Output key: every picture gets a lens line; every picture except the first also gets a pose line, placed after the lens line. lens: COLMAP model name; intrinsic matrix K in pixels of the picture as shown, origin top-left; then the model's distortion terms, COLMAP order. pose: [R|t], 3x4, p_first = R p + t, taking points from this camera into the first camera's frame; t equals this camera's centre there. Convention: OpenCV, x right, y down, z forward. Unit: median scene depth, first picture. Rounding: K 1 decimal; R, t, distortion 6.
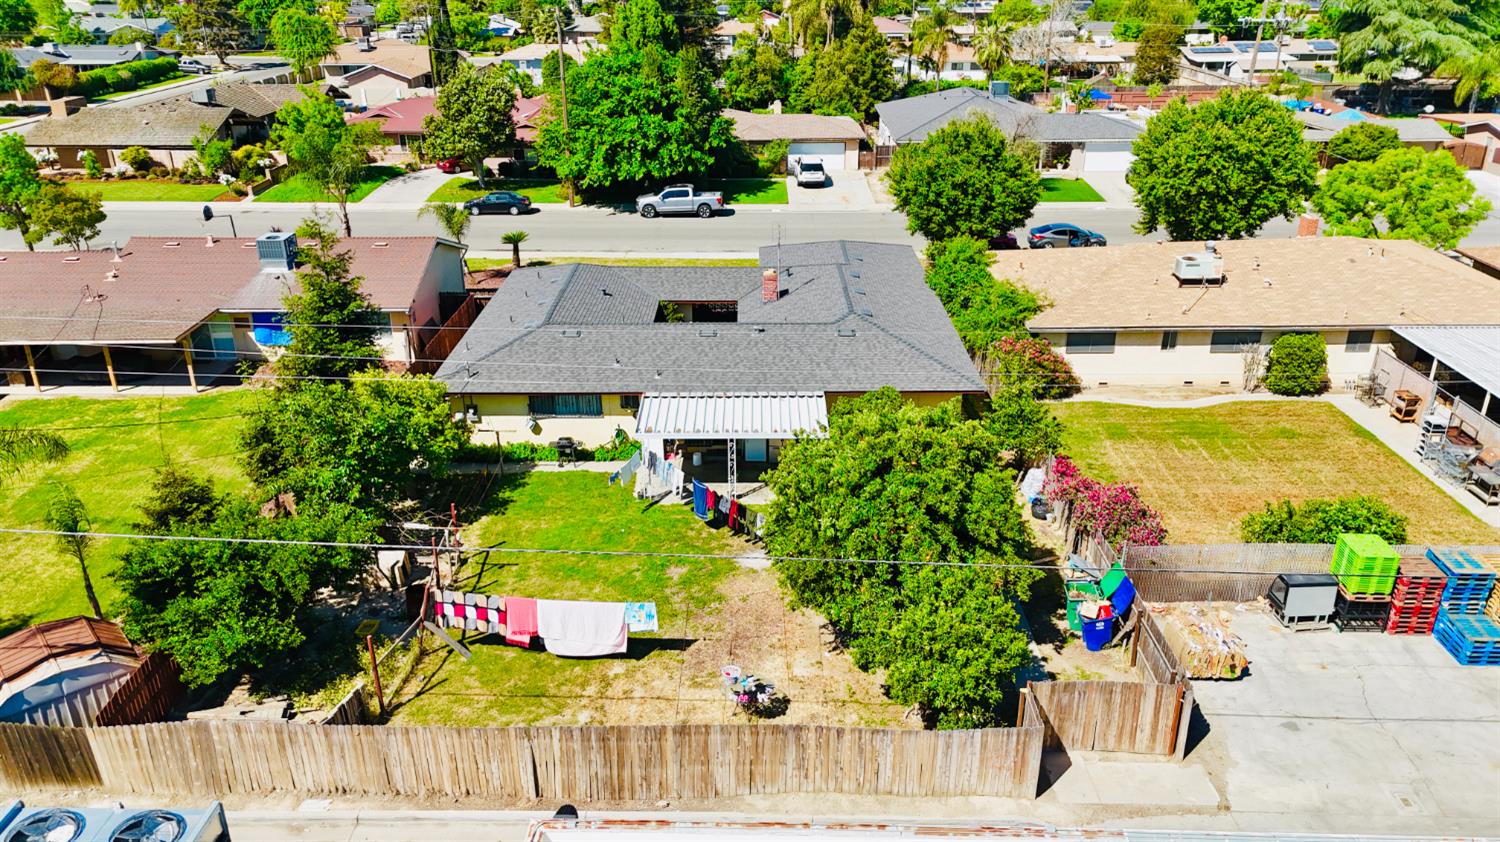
lens RADIAL K [[1100.0, 0, 750.0], [0, 1100.0, 421.0], [0, 0, 1]] dist [0.076299, -0.070668]
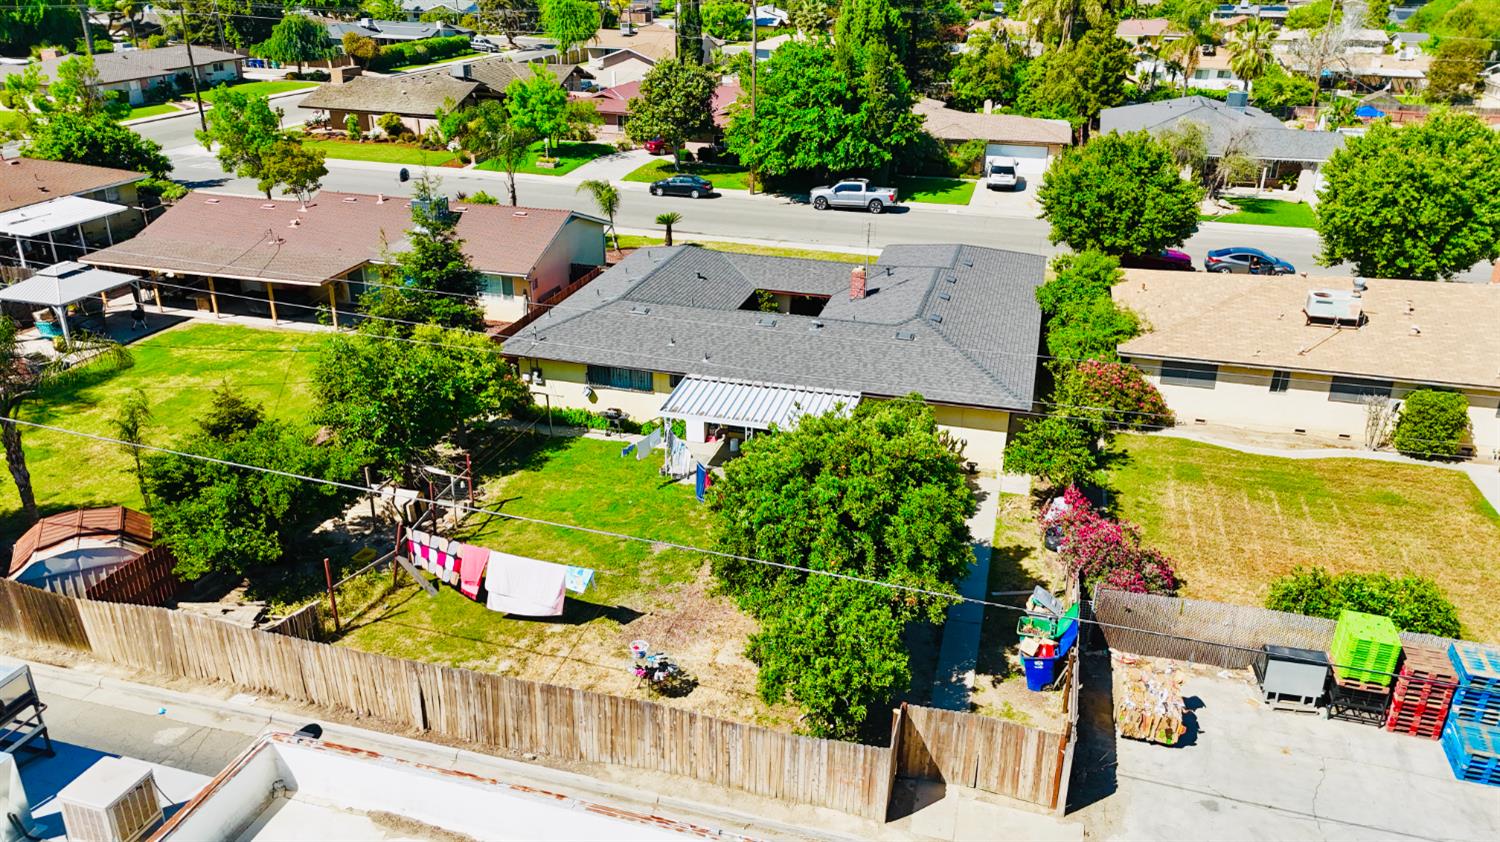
lens RADIAL K [[1100.0, 0, 750.0], [0, 1100.0, 421.0], [0, 0, 1]] dist [0.076299, -0.070668]
pose [[0.966715, 0.118615, -0.226701, 0.169736], [-0.117606, 0.992897, 0.018005, -0.006262], [0.227227, 0.009256, 0.973798, 0.013960]]
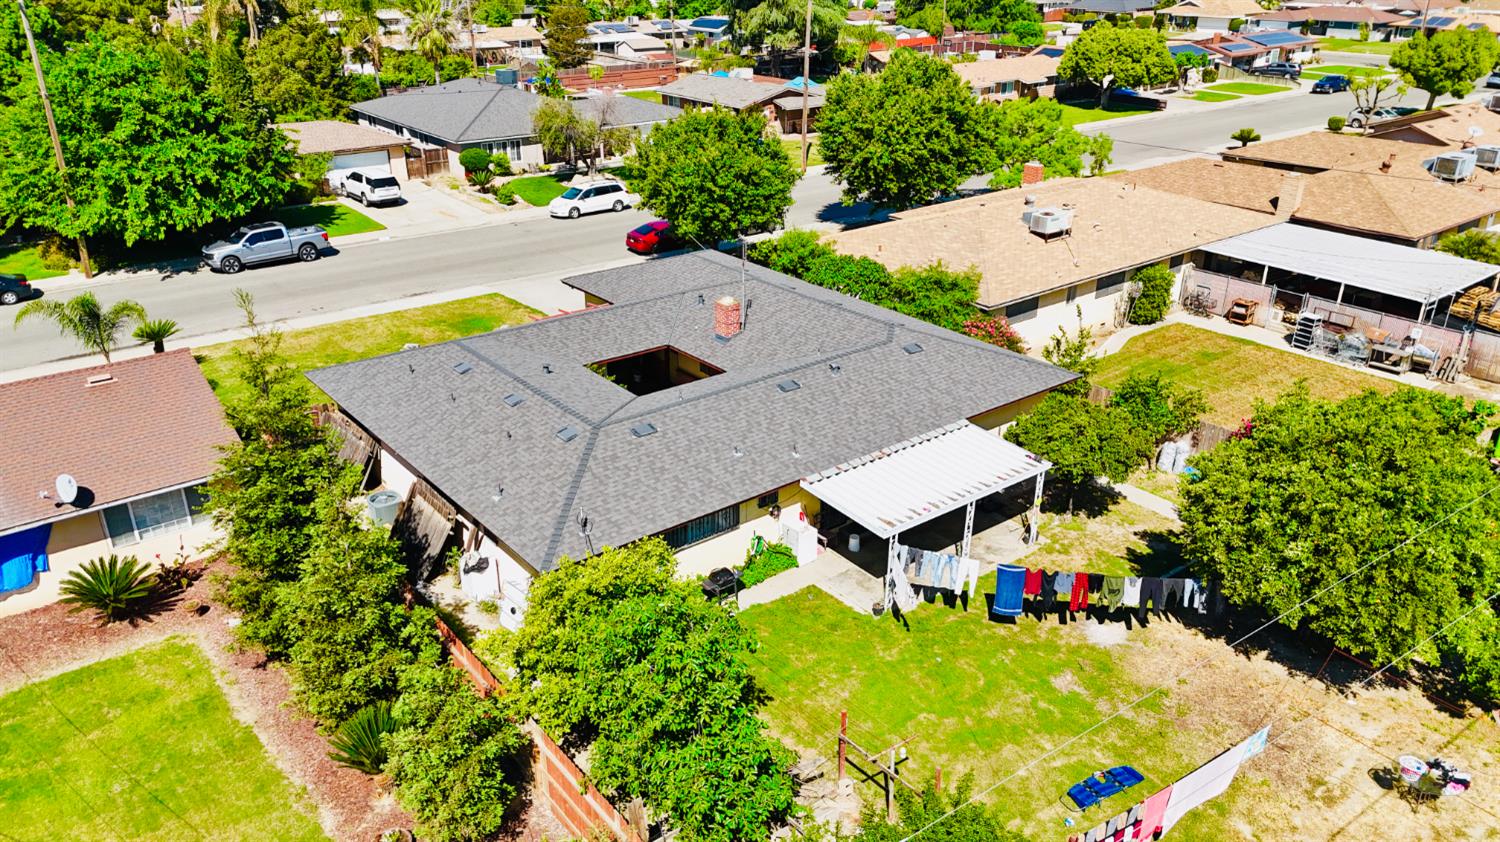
lens RADIAL K [[1100.0, 0, 750.0], [0, 1100.0, 421.0], [0, 0, 1]] dist [0.076299, -0.070668]
pose [[0.787289, -0.245551, 0.565579, -0.464288], [0.241503, 0.966795, 0.083569, -0.116839], [-0.567320, 0.070796, 0.820449, 0.339787]]
